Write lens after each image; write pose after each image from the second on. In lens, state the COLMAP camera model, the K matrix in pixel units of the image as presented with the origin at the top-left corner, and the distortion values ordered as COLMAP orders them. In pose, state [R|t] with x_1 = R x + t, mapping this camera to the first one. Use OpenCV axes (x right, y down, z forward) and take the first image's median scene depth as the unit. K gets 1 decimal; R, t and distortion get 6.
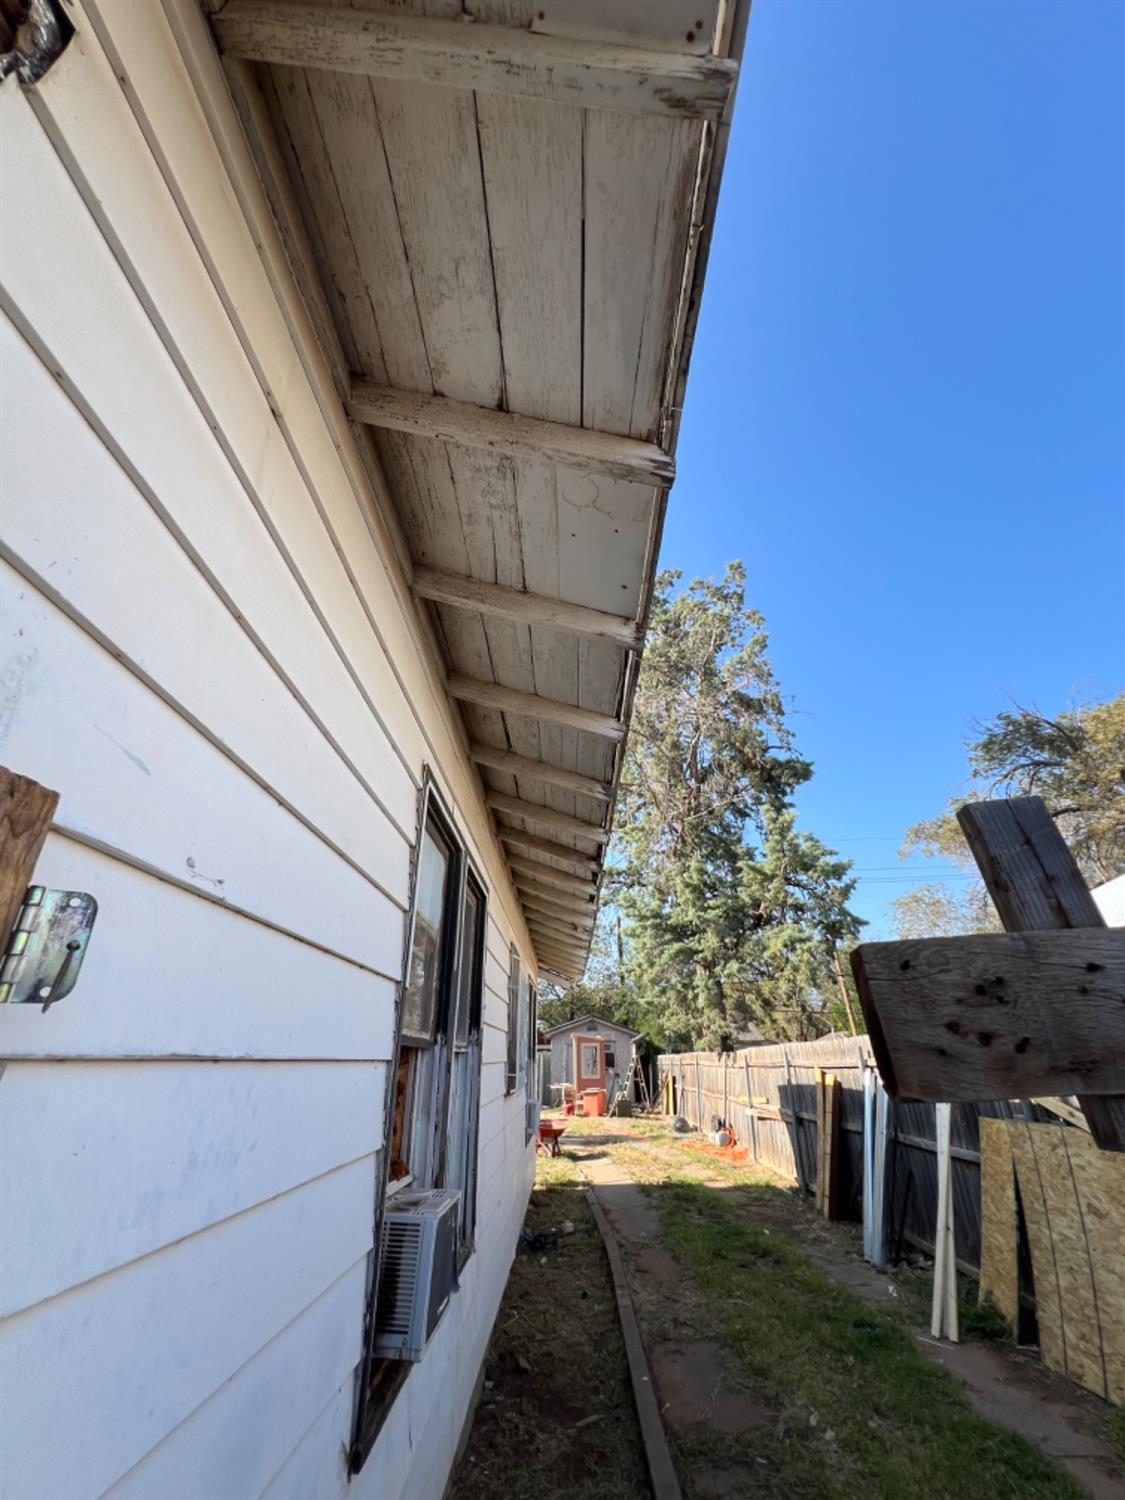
lens RADIAL K [[604.5, 0, 561.8], [0, 604.5, 751.8], [0, 0, 1]] dist [-0.001276, 0.001015]
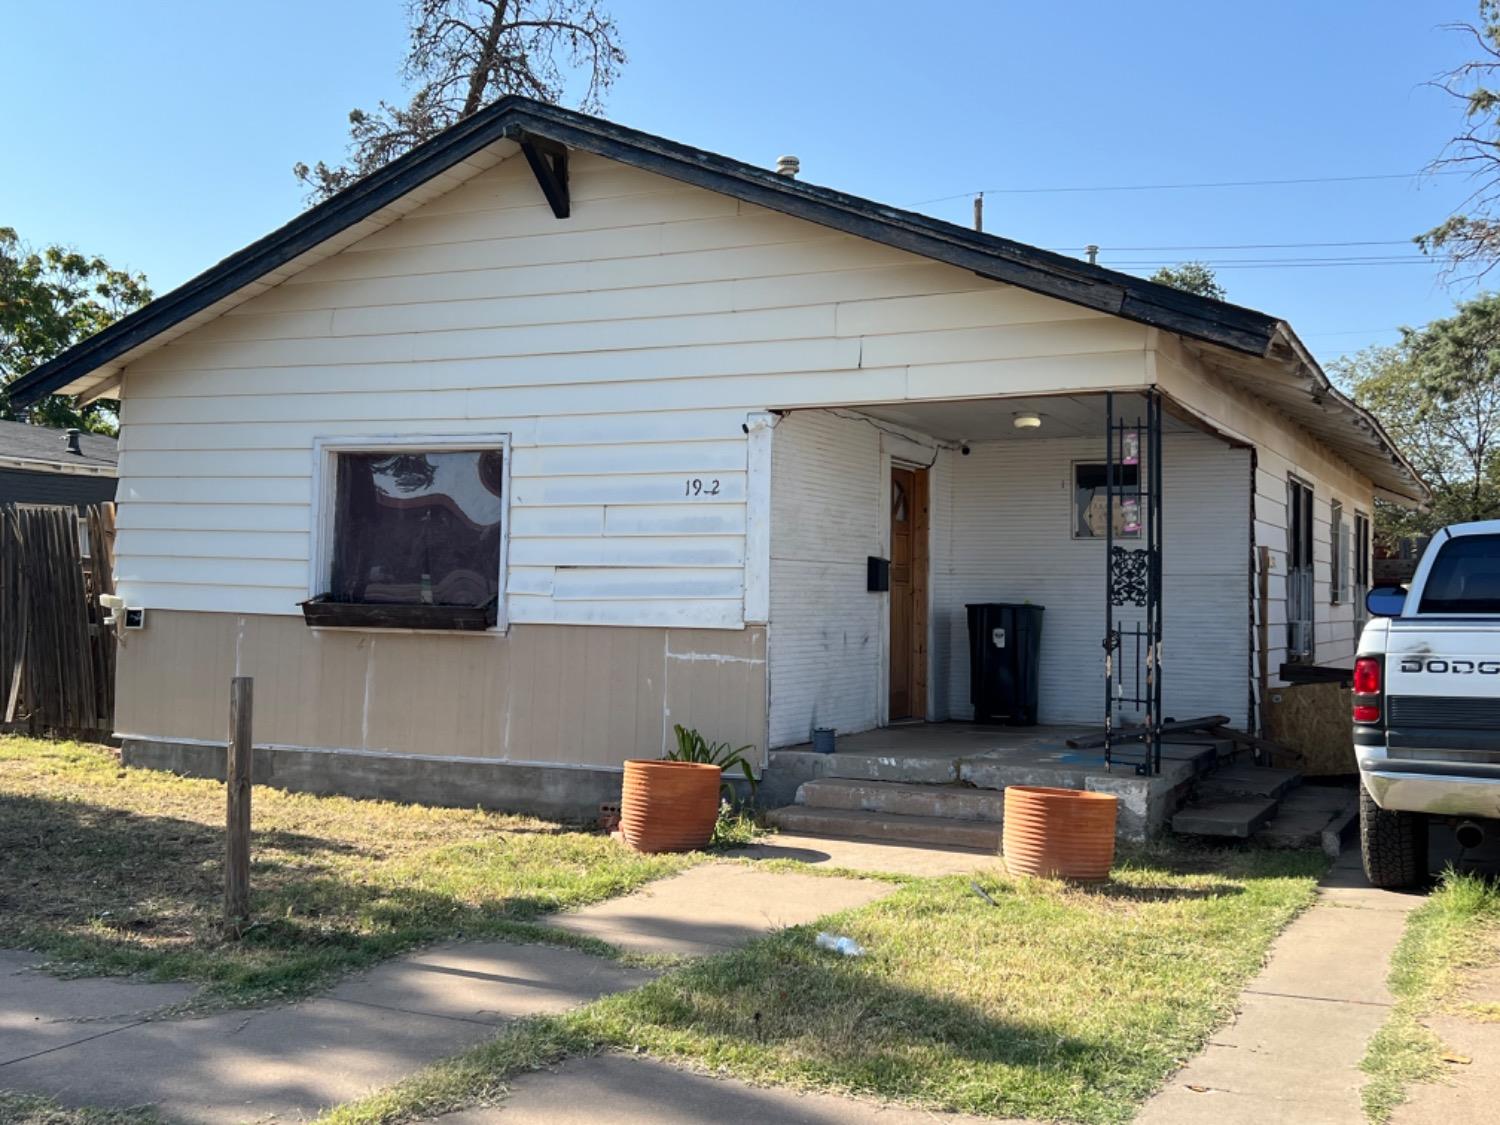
lens RADIAL K [[1553.8, 0, 750.0], [0, 1553.8, 562.5], [0, 0, 1]] dist [0.105023, -0.019689]
pose [[0.902733, 0.005709, -0.430164, 0.101221], [0.180995, 0.902071, 0.391803, -0.464480], [0.390275, -0.431551, 0.813295, -0.954749]]
